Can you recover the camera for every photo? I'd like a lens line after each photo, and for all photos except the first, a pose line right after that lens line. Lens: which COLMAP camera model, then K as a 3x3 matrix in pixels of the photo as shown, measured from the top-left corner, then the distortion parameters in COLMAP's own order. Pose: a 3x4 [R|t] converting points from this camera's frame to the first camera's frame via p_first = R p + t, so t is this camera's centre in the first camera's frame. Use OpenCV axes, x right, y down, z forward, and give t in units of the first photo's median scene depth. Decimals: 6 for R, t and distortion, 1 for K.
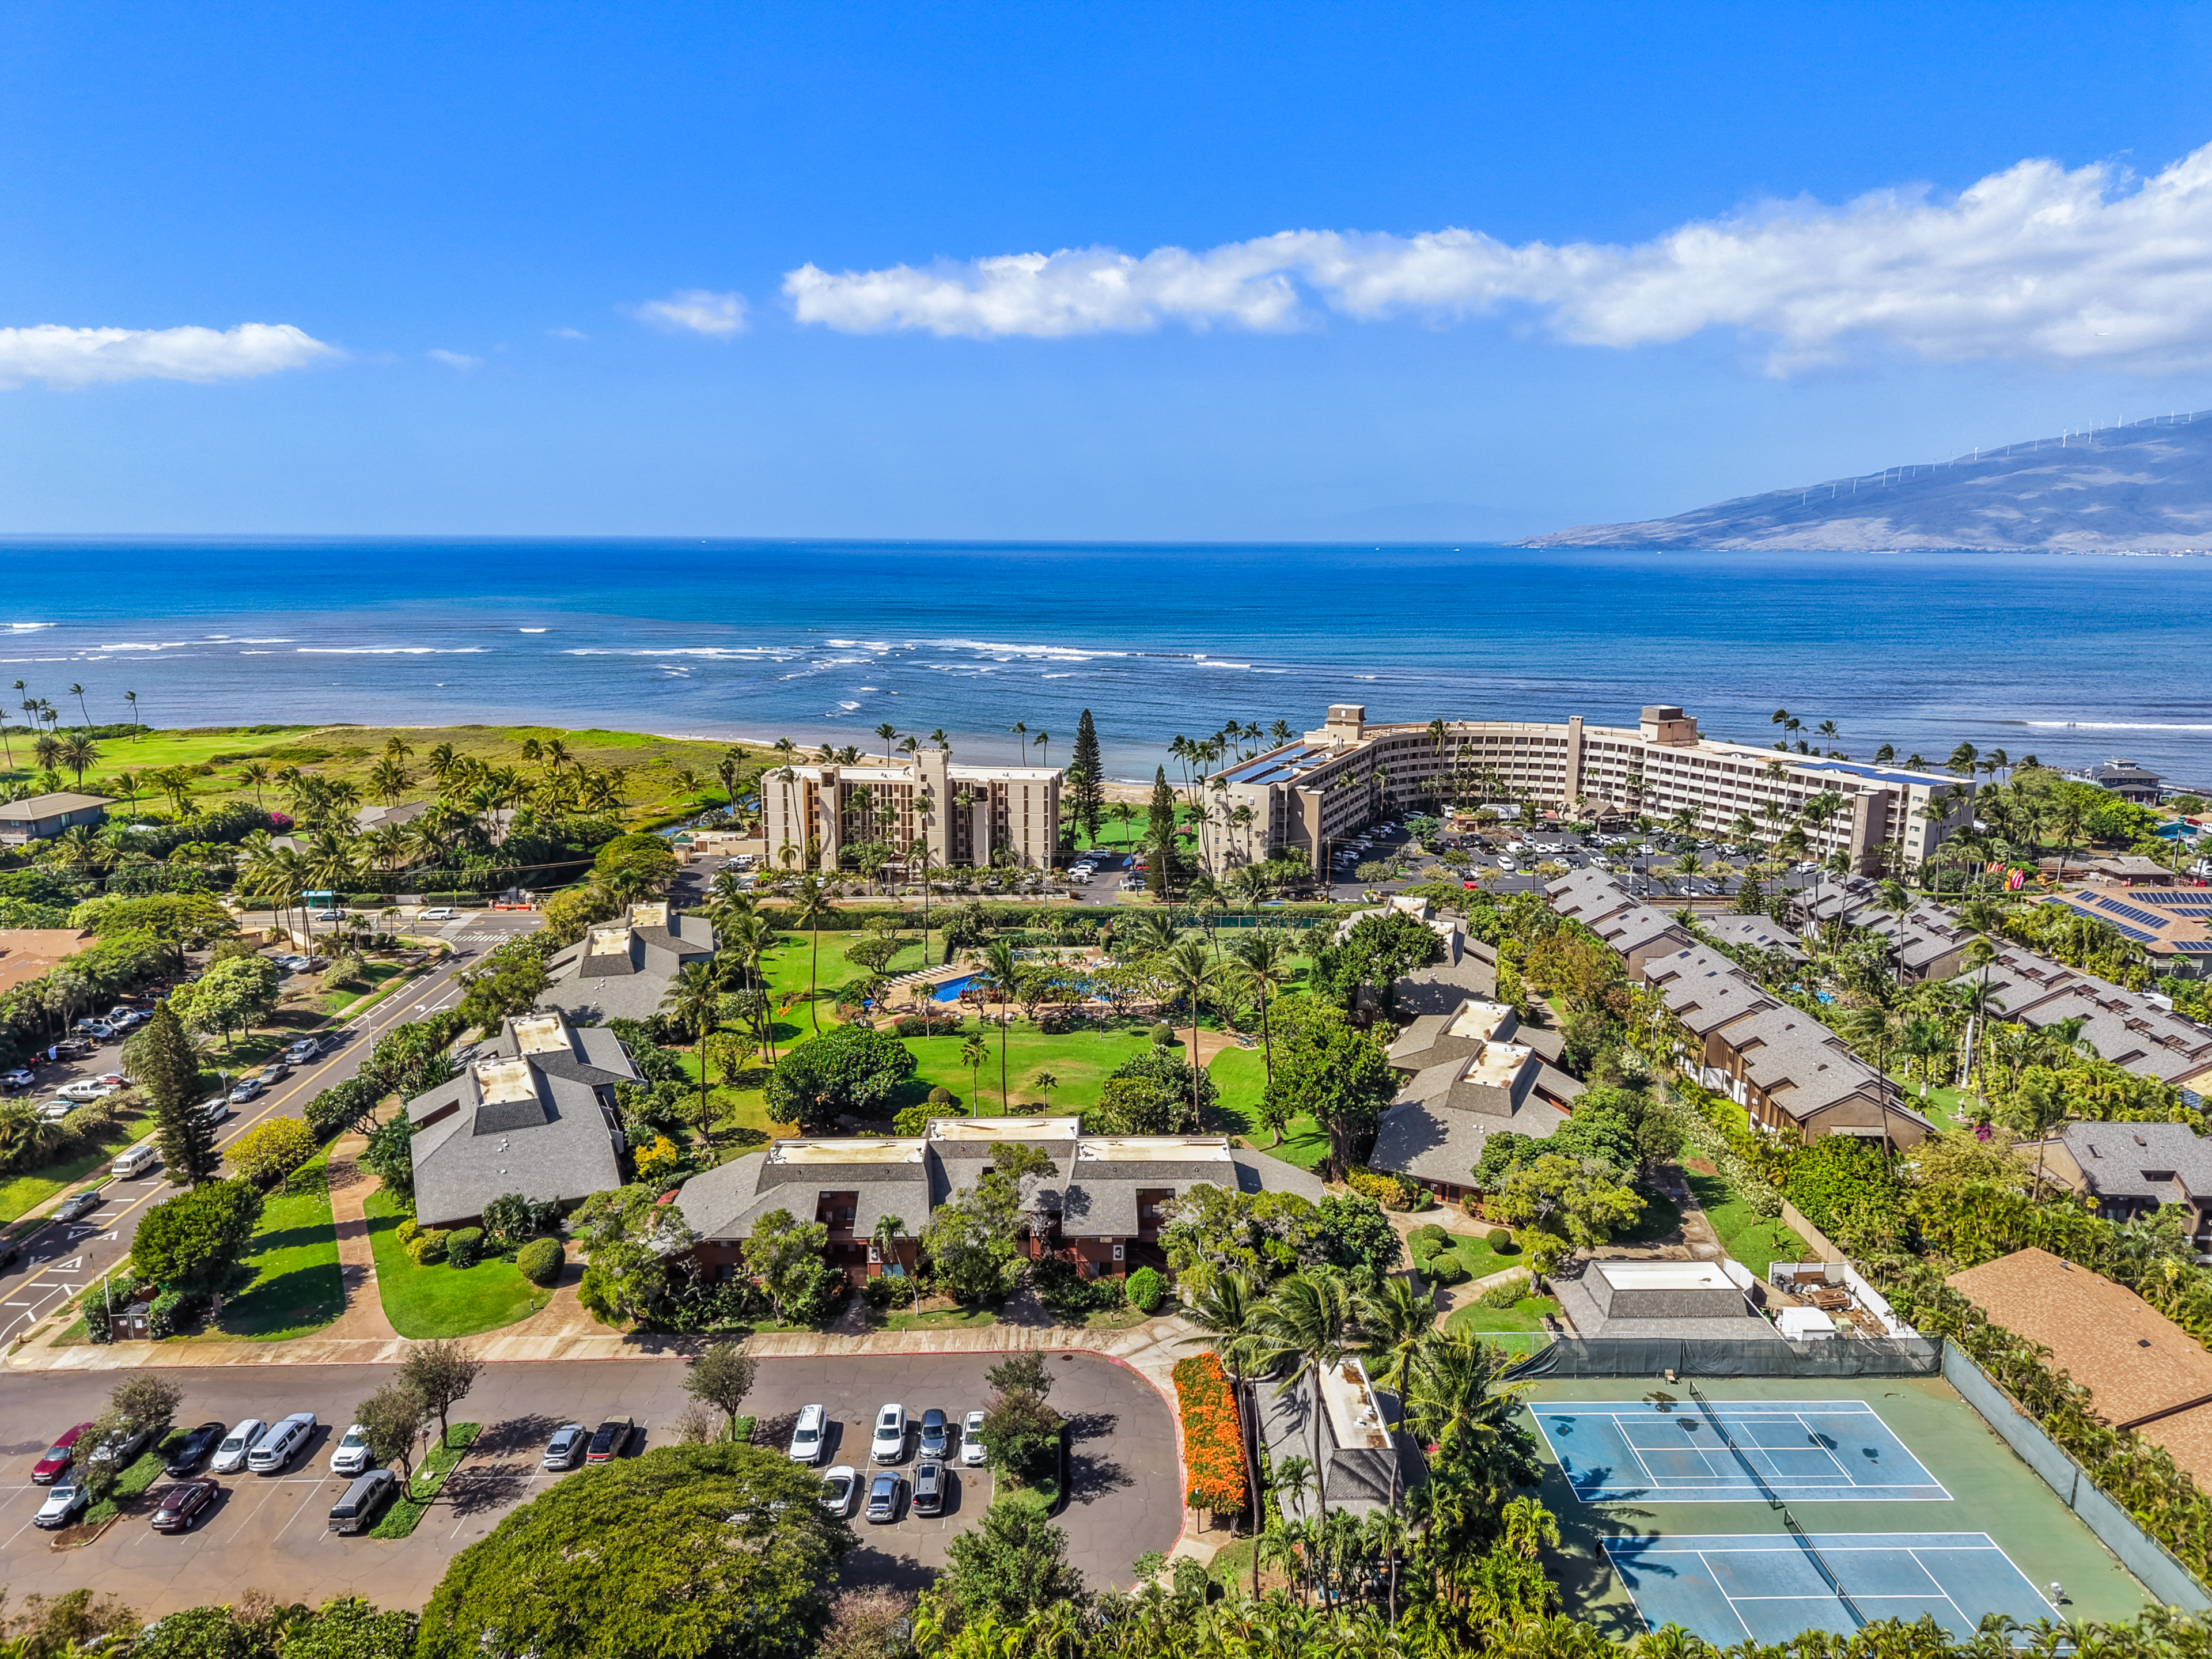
lens RADIAL K [[1517.3, 0, 1098.9], [0, 1517.3, 819.0], [0, 0, 1]] dist [0.041212, -0.042283]
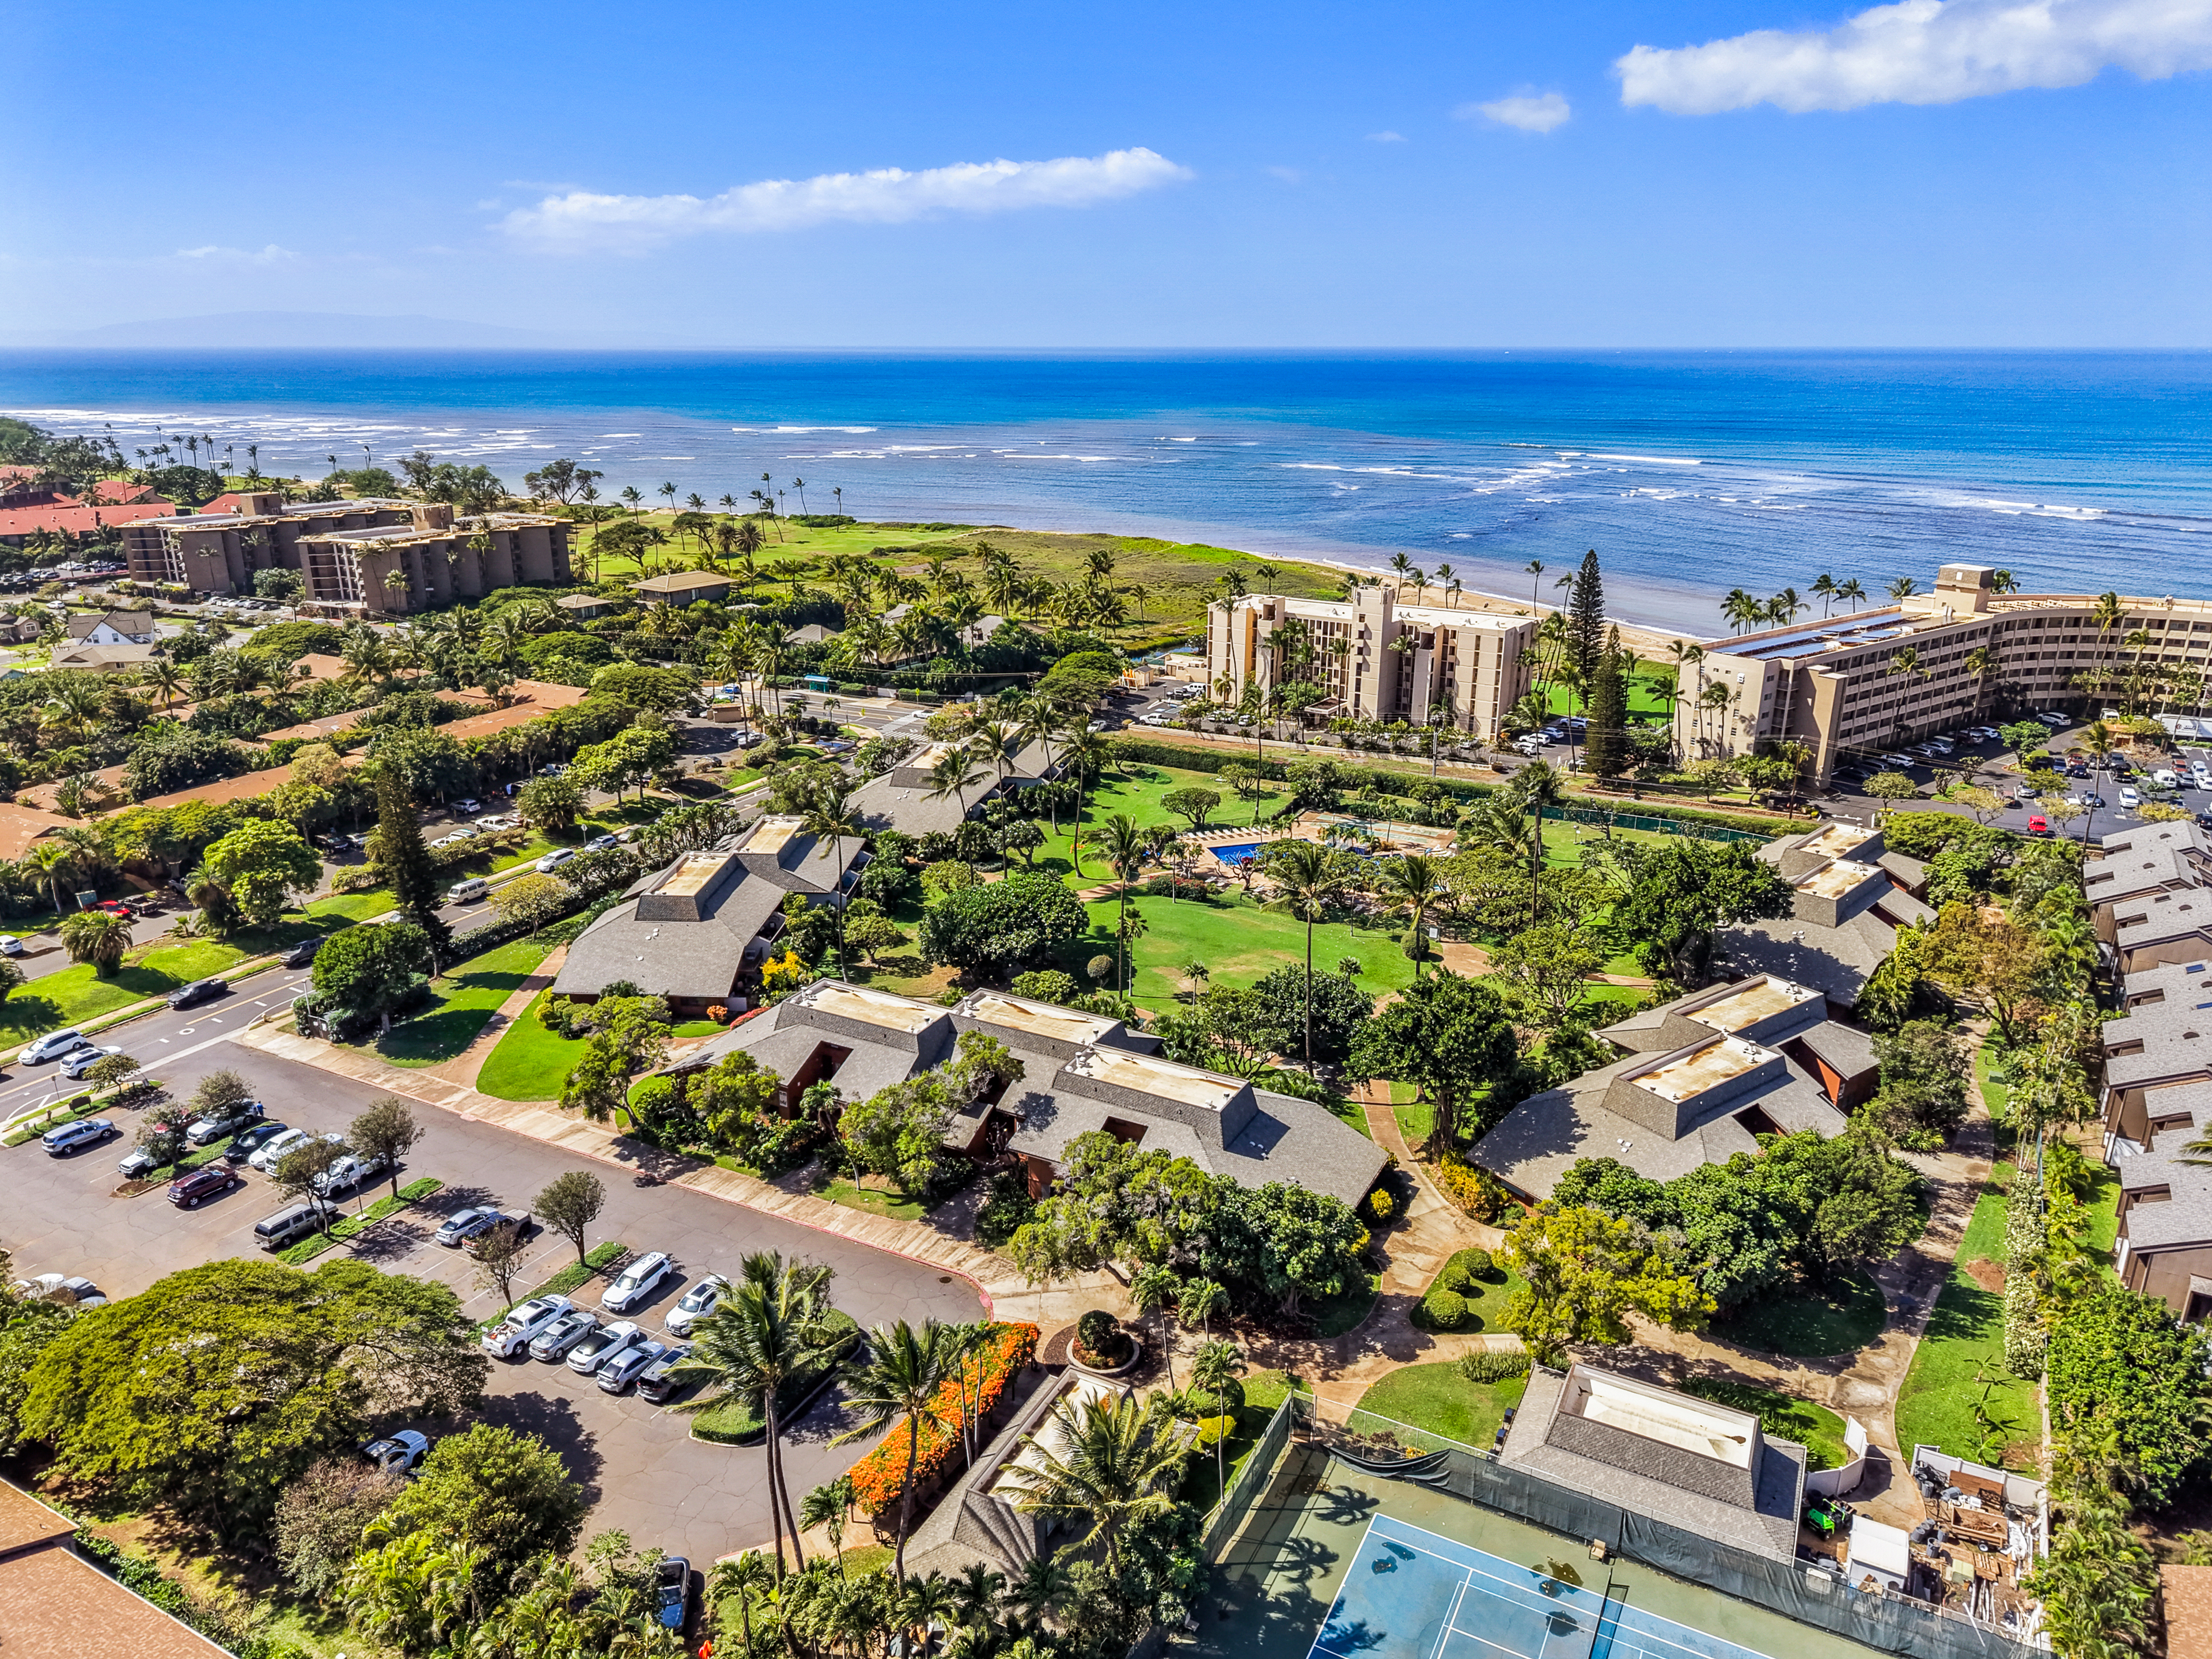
lens RADIAL K [[1517.3, 0, 1098.9], [0, 1517.3, 819.0], [0, 0, 1]] dist [0.041212, -0.042283]
pose [[0.869192, 0.143125, -0.473308, 0.244845], [-0.087292, 0.986574, 0.138028, -0.025112], [0.486709, -0.078657, 0.870016, 0.158302]]
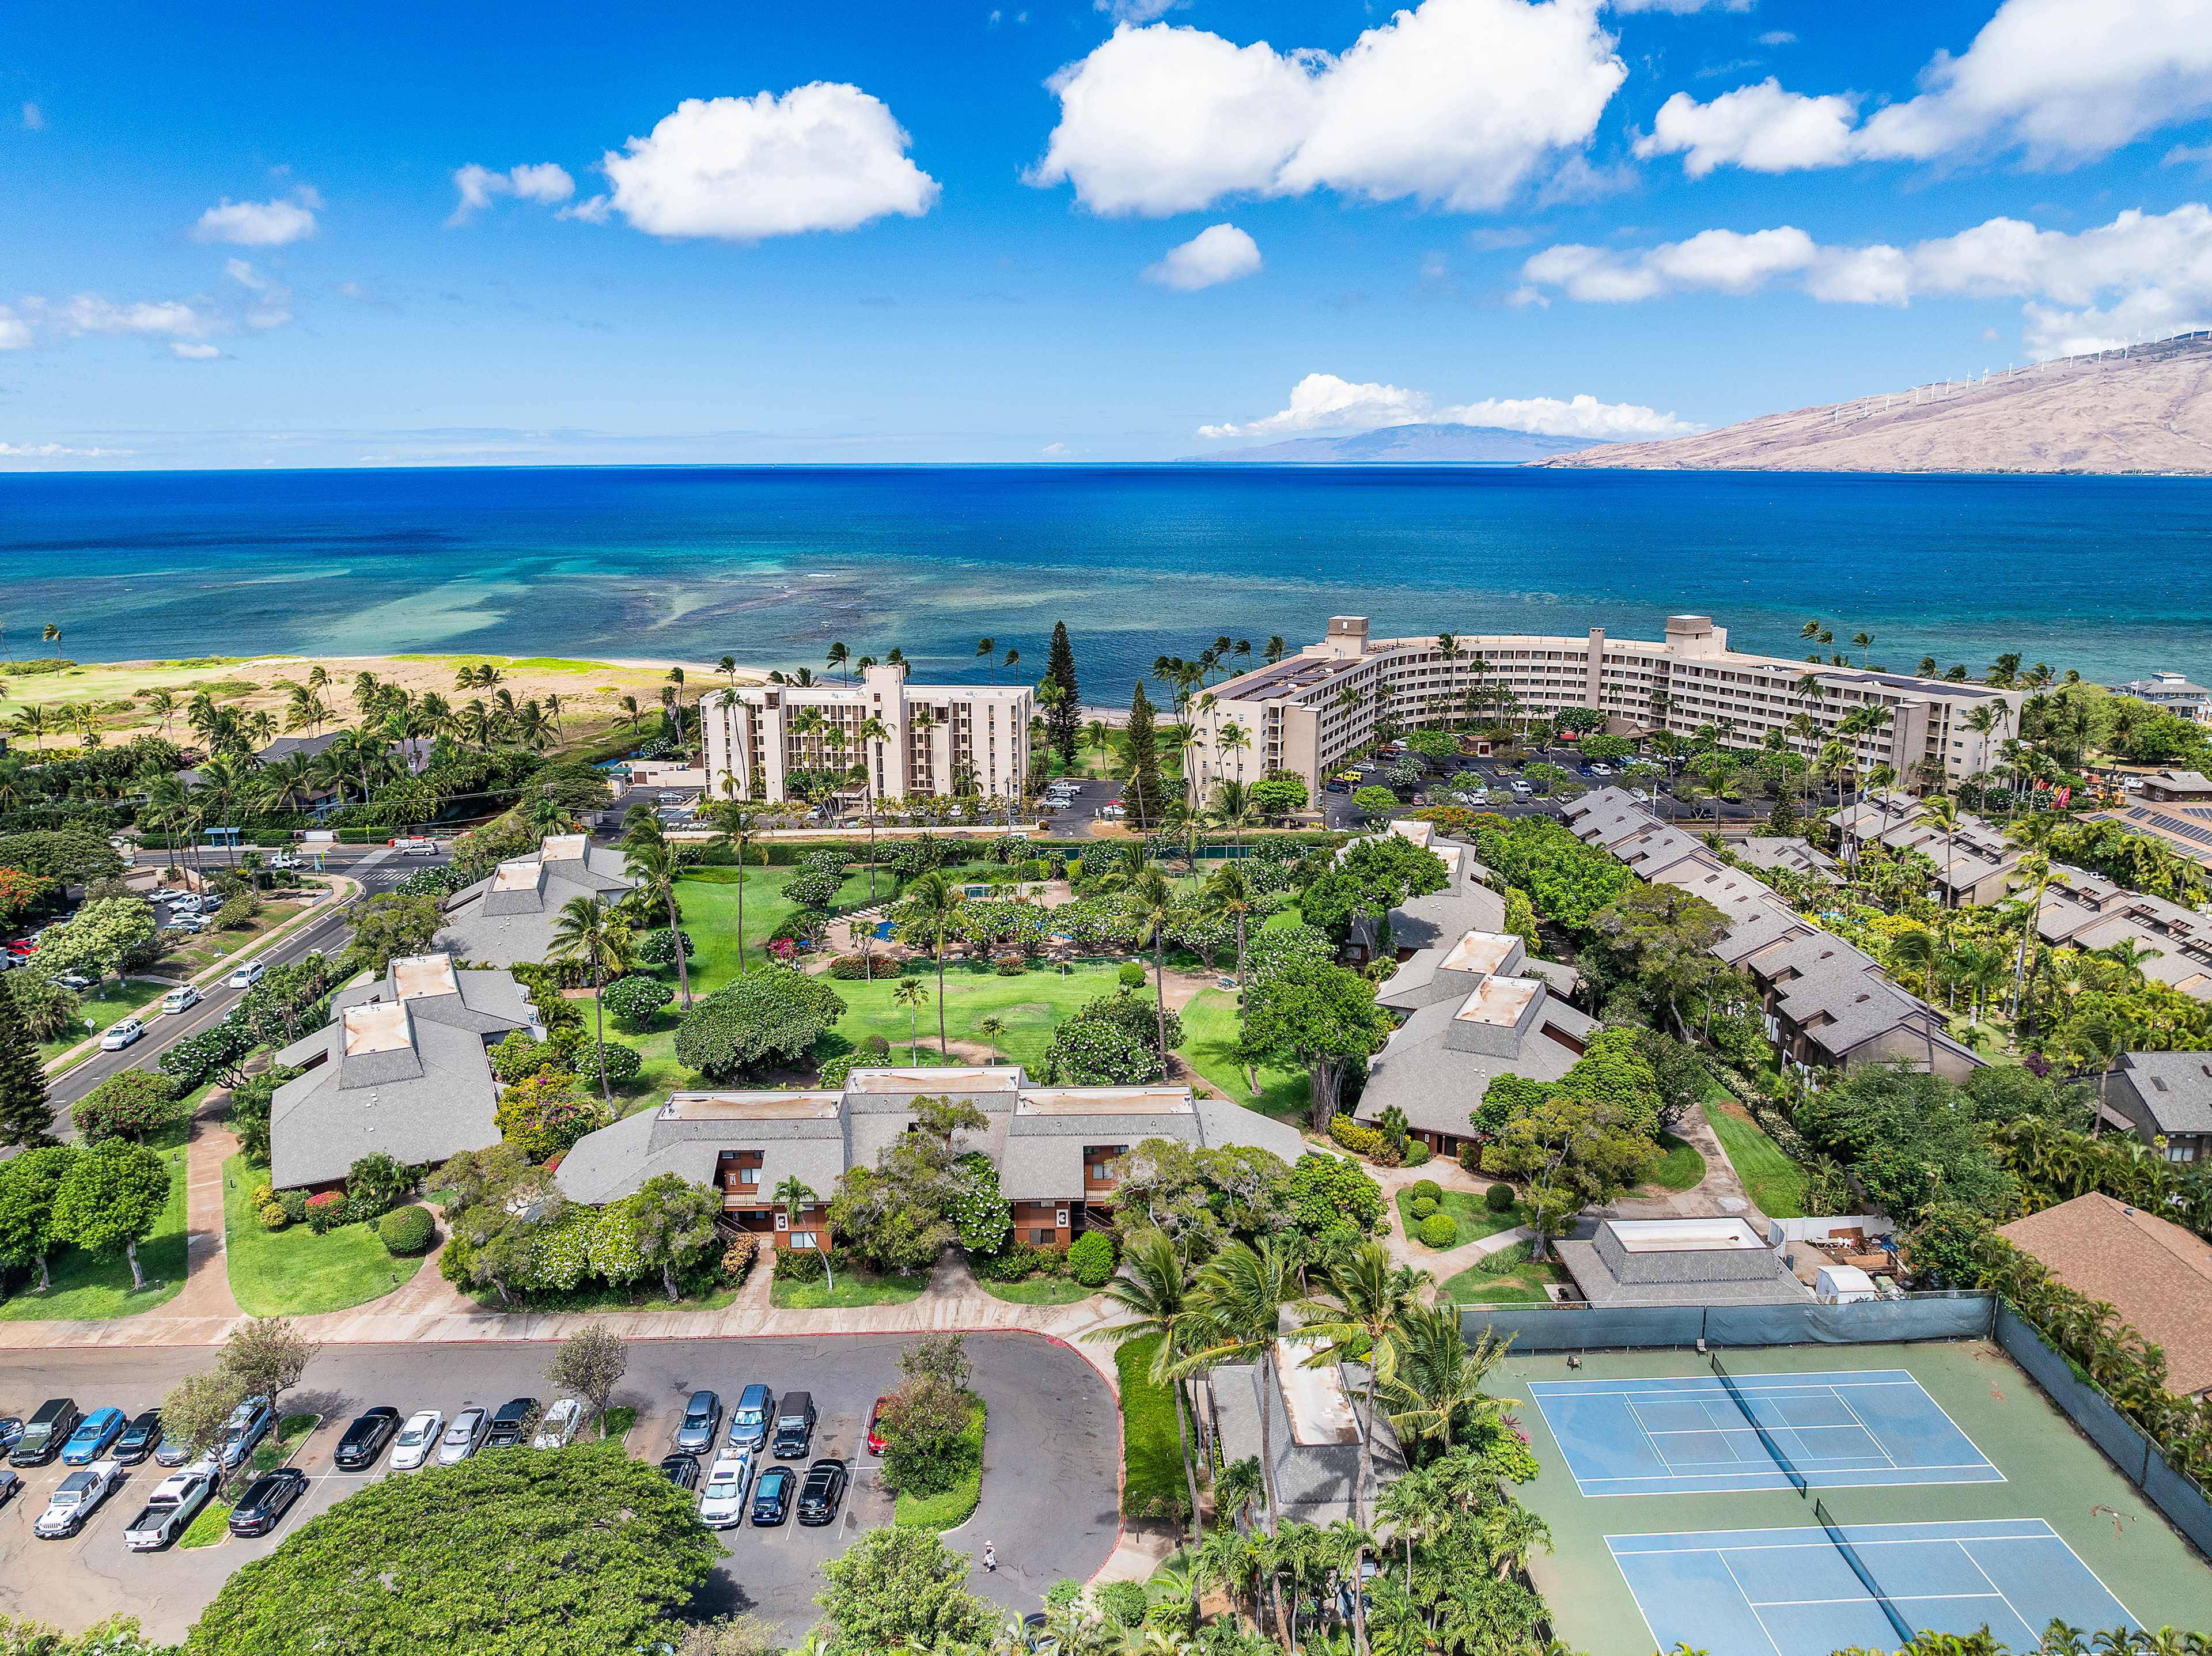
lens RADIAL K [[1599.4, 0, 1106.0], [0, 1599.4, 828.0], [0, 0, 1]] dist [-0.035030, -0.004580]
pose [[0.999946, -0.010309, 0.001509, 0.022900], [0.010235, 0.999045, 0.042483, 0.014187], [-0.001946, -0.042466, 0.999096, 0.058562]]
